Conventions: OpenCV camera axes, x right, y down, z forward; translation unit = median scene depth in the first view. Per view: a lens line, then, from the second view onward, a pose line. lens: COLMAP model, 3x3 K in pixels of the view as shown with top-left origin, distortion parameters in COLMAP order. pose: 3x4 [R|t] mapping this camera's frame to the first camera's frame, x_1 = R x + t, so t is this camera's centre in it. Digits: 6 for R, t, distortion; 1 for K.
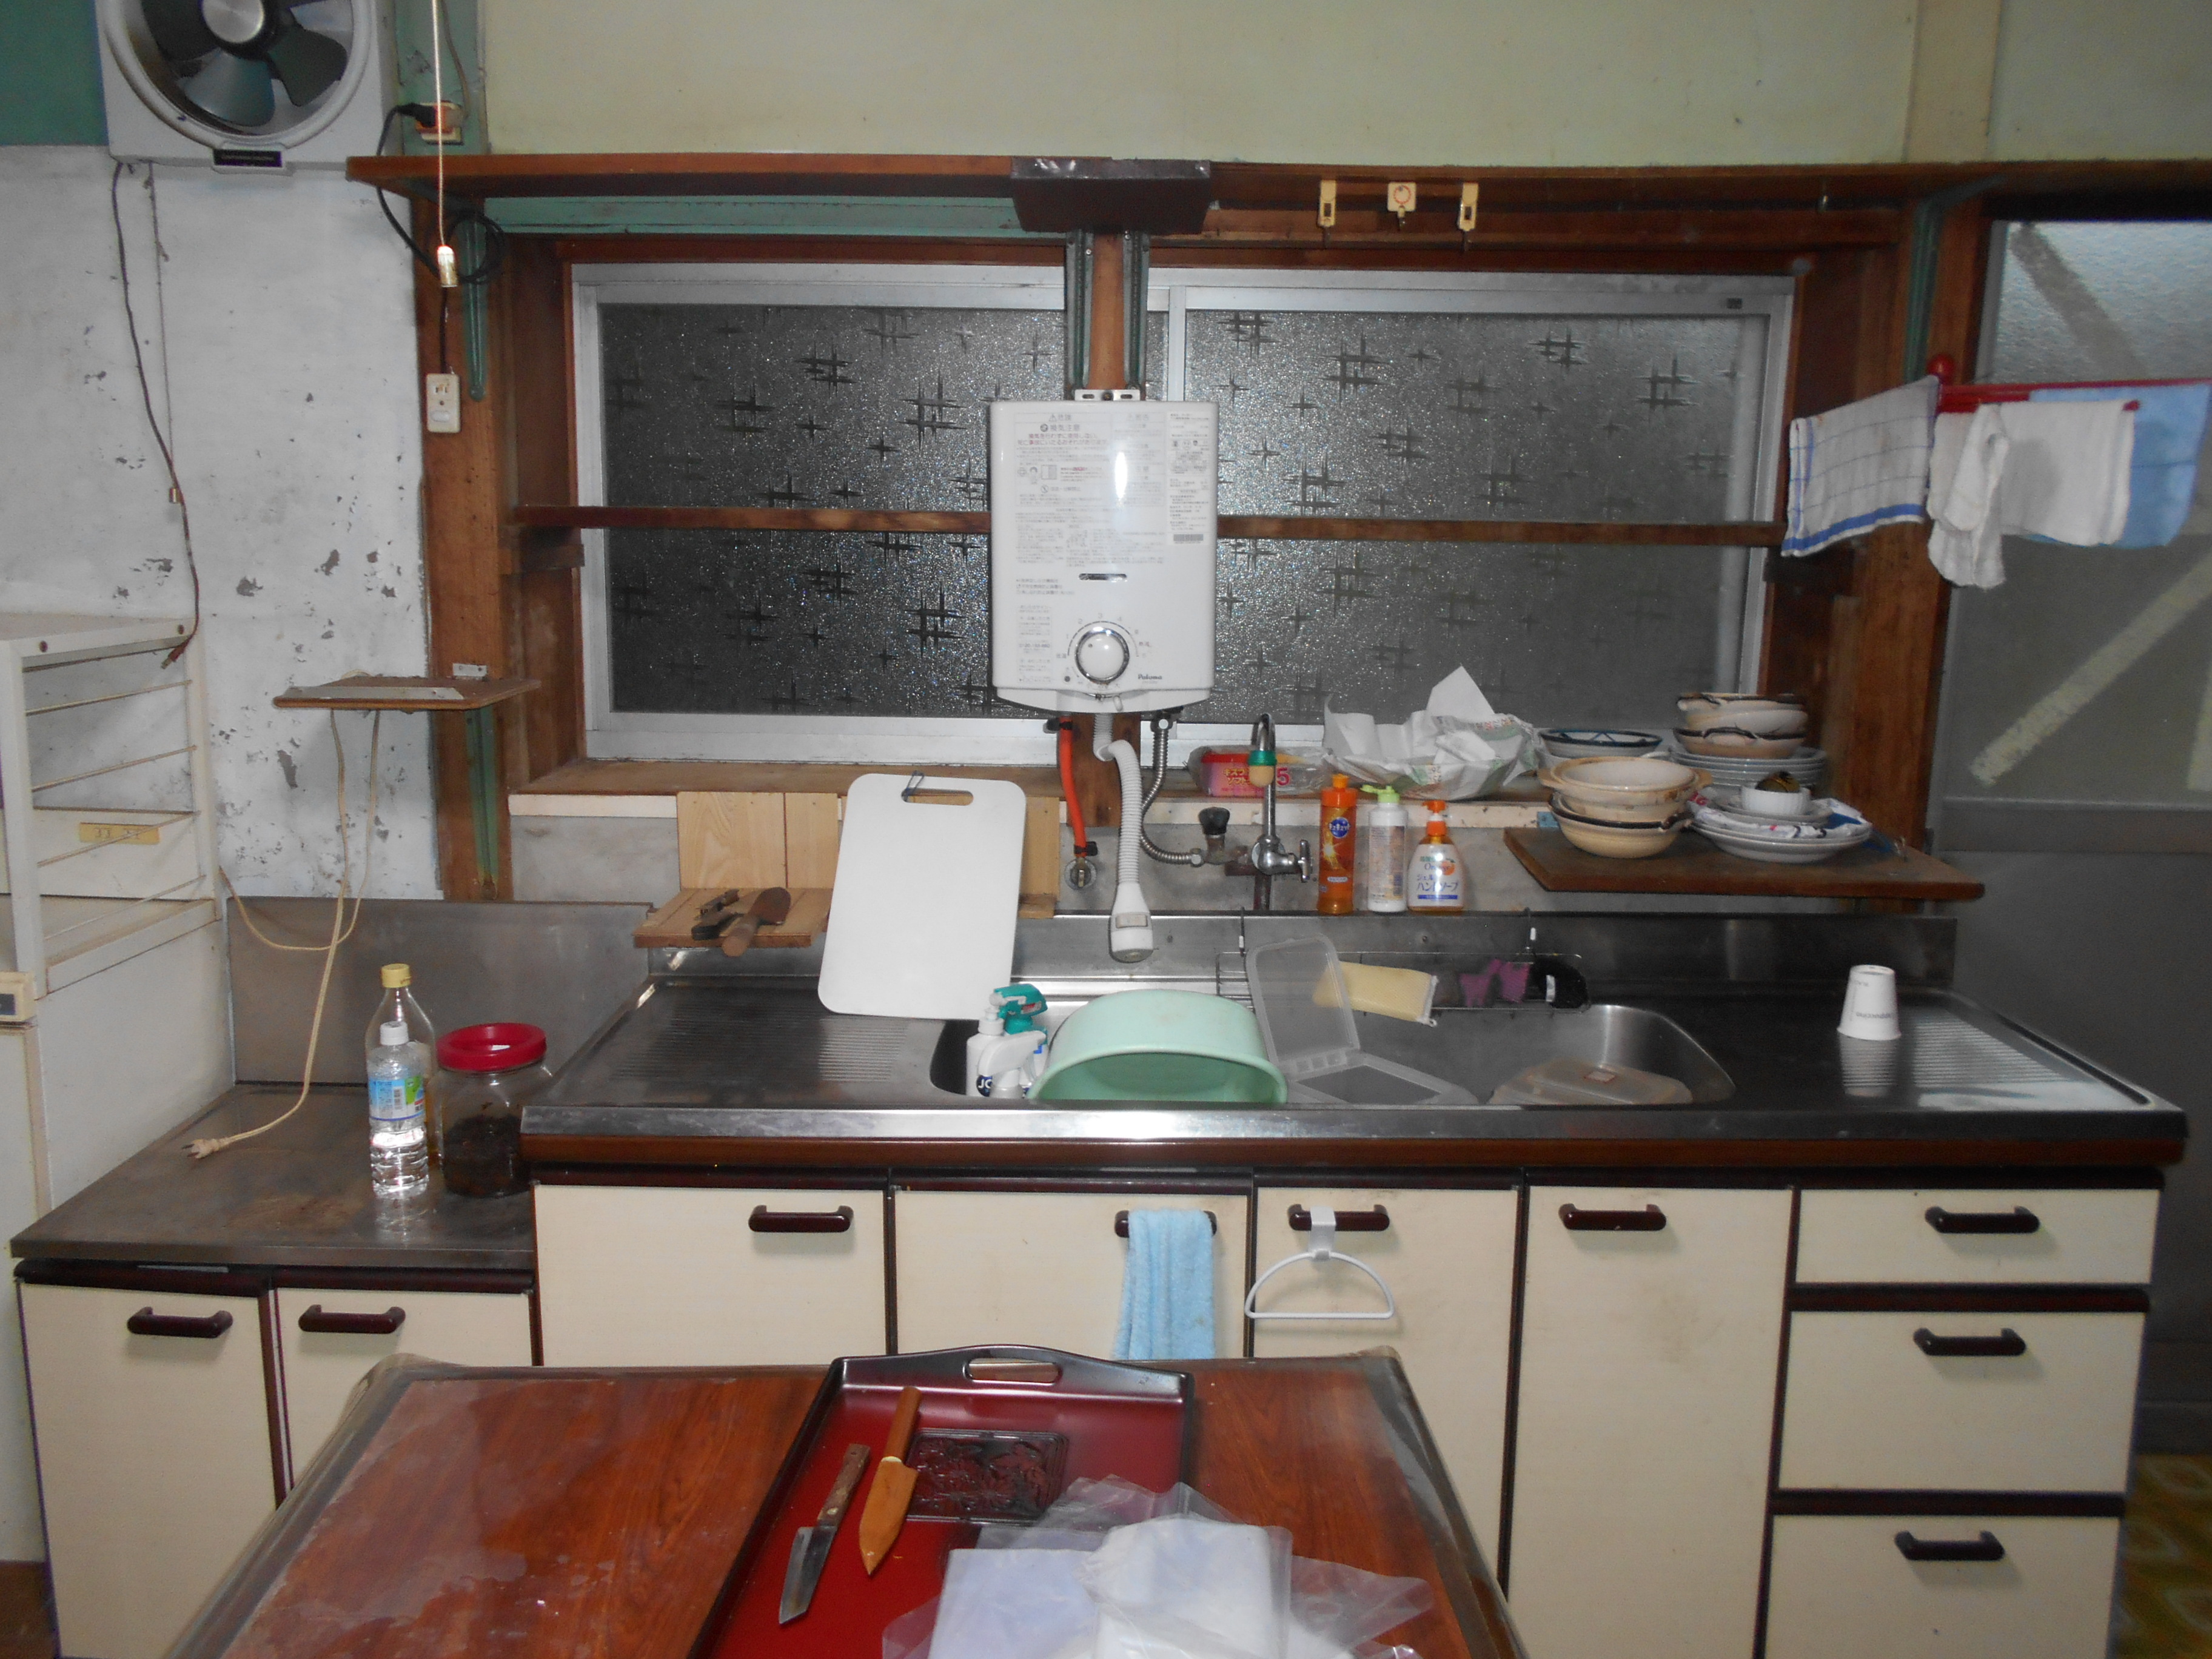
lens RADIAL K [[1900.9, 0, 1103.1], [0, 1900.9, 880.1], [0, 0, 1]] dist [-0.042570, 0.274702]
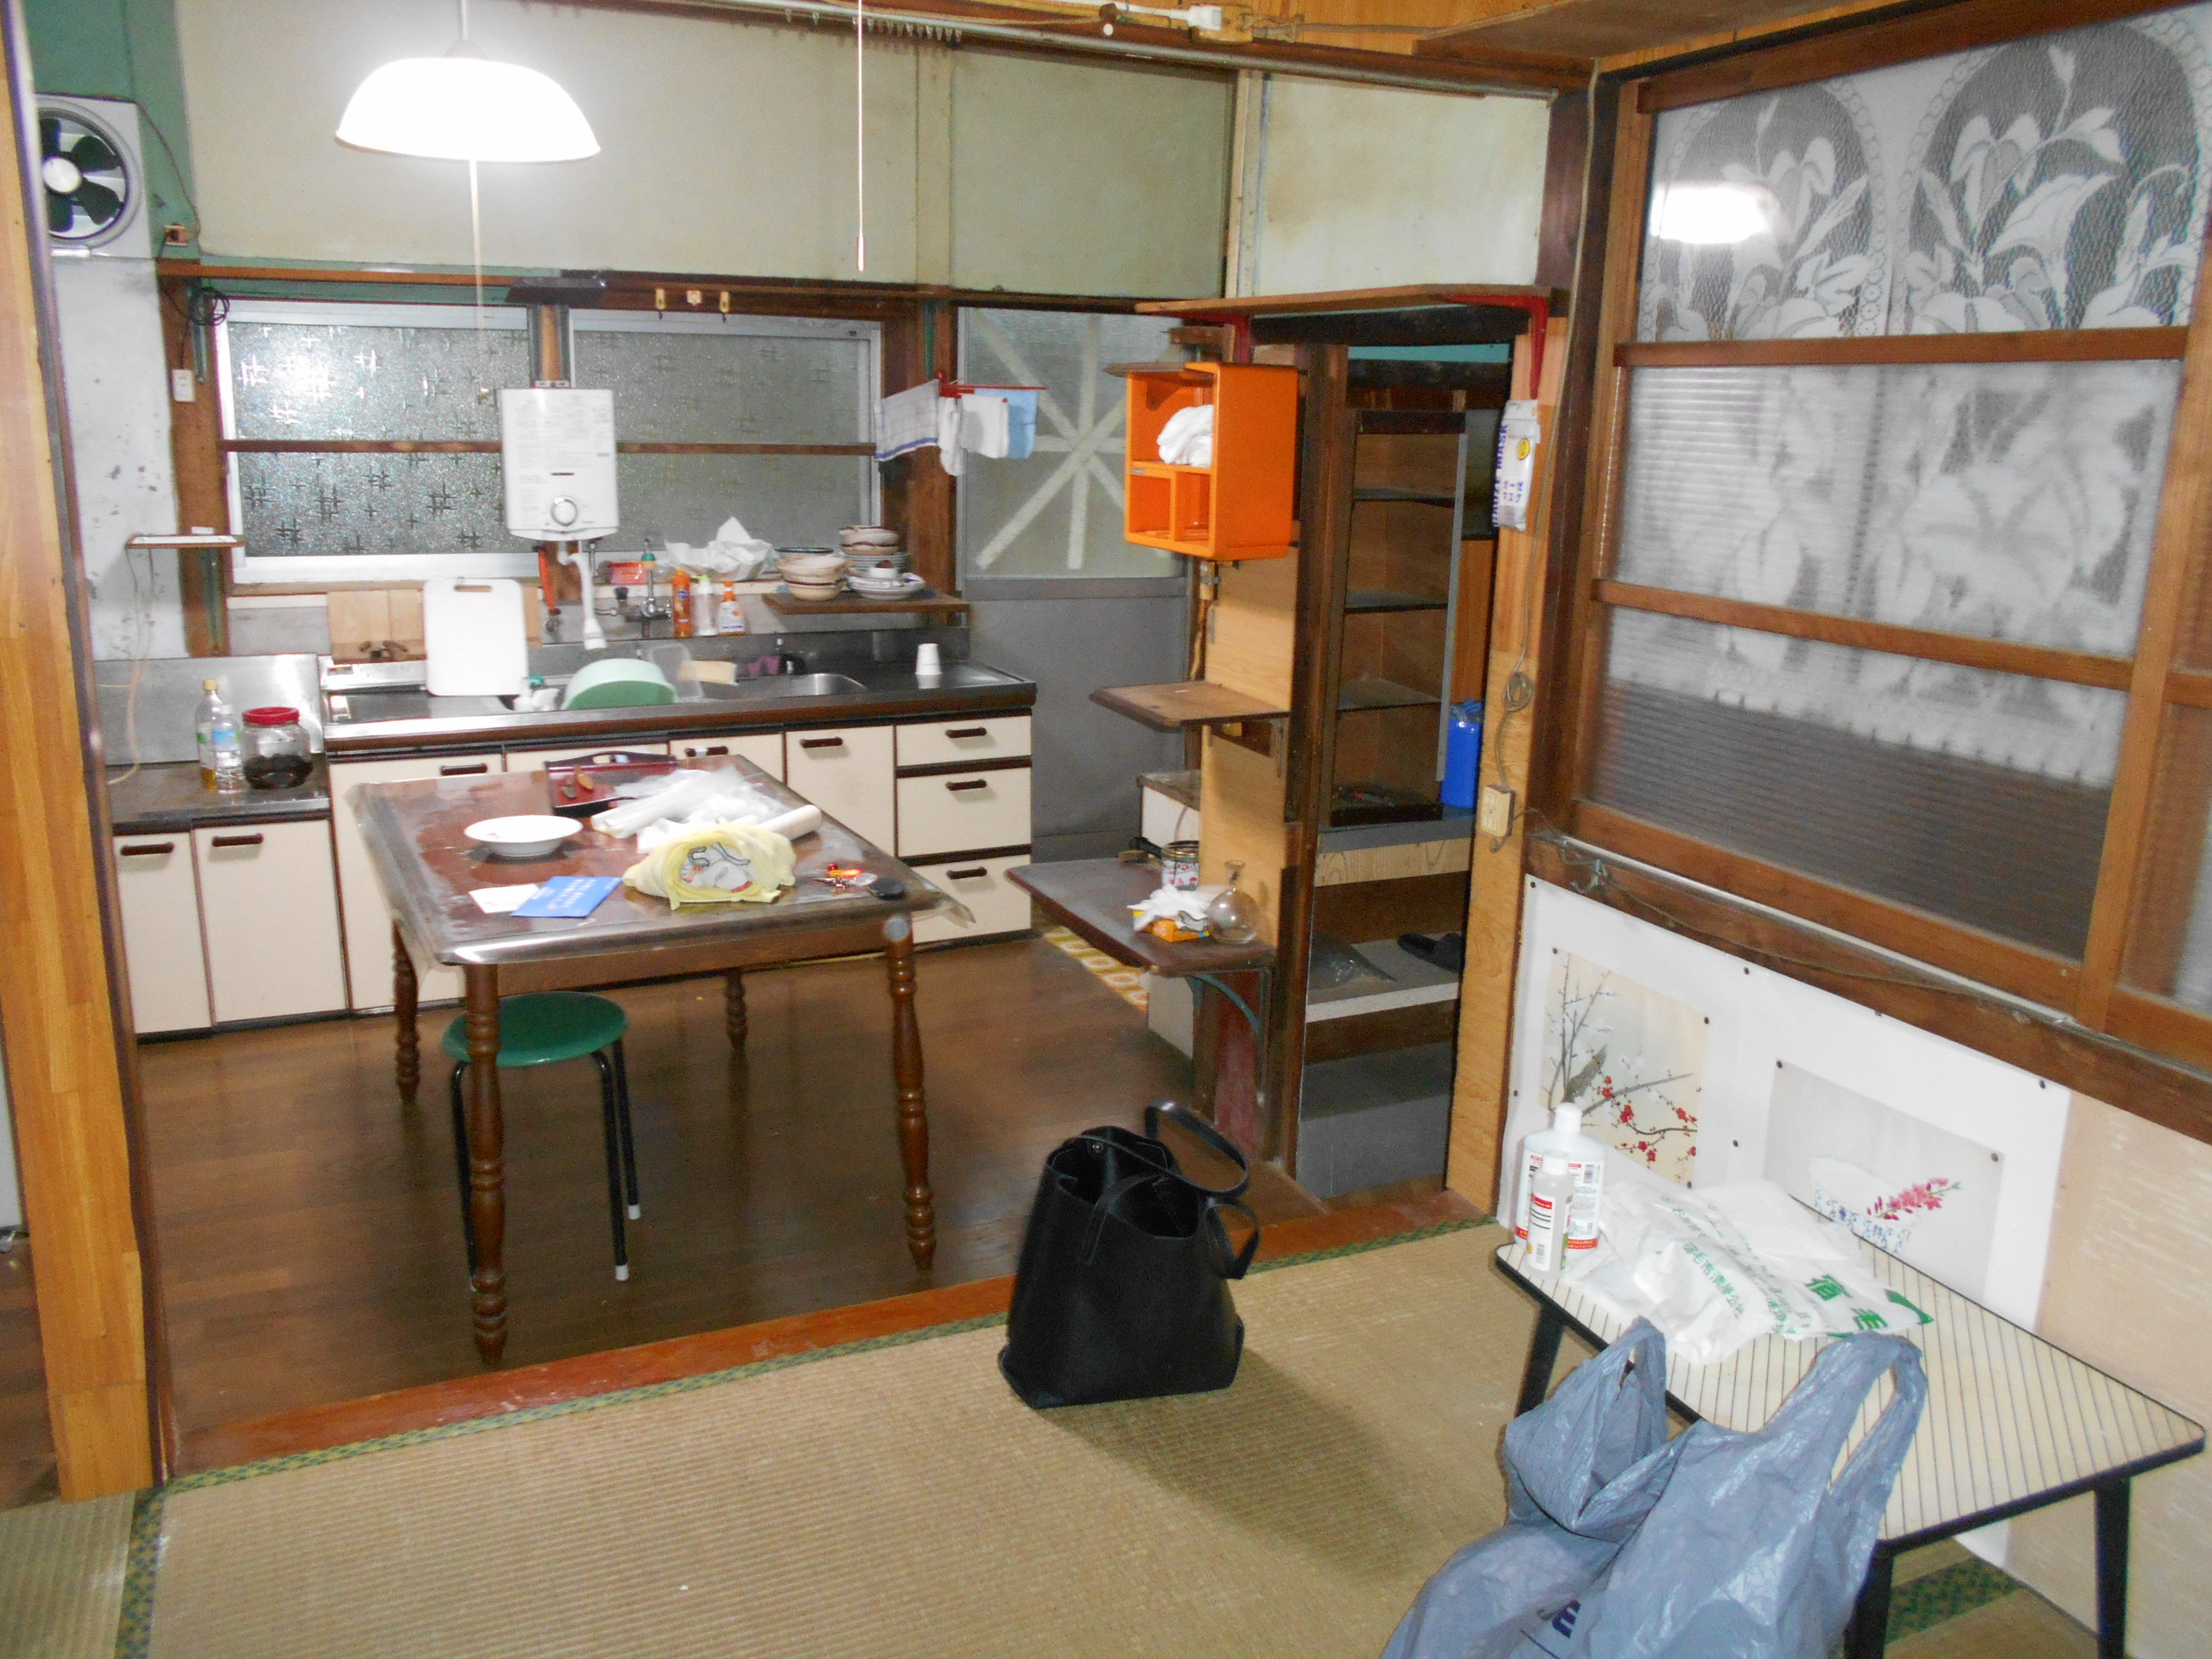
lens RADIAL K [[1699.8, 0, 1068.4], [0, 1699.8, 831.0], [0, 0, 1]] dist [-0.035657, 0.003942]
pose [[0.920506, -0.089106, 0.380432, -0.211105], [0.067672, 0.995292, 0.069378, 0.126681], [-0.384823, -0.038119, 0.922203, -0.858180]]
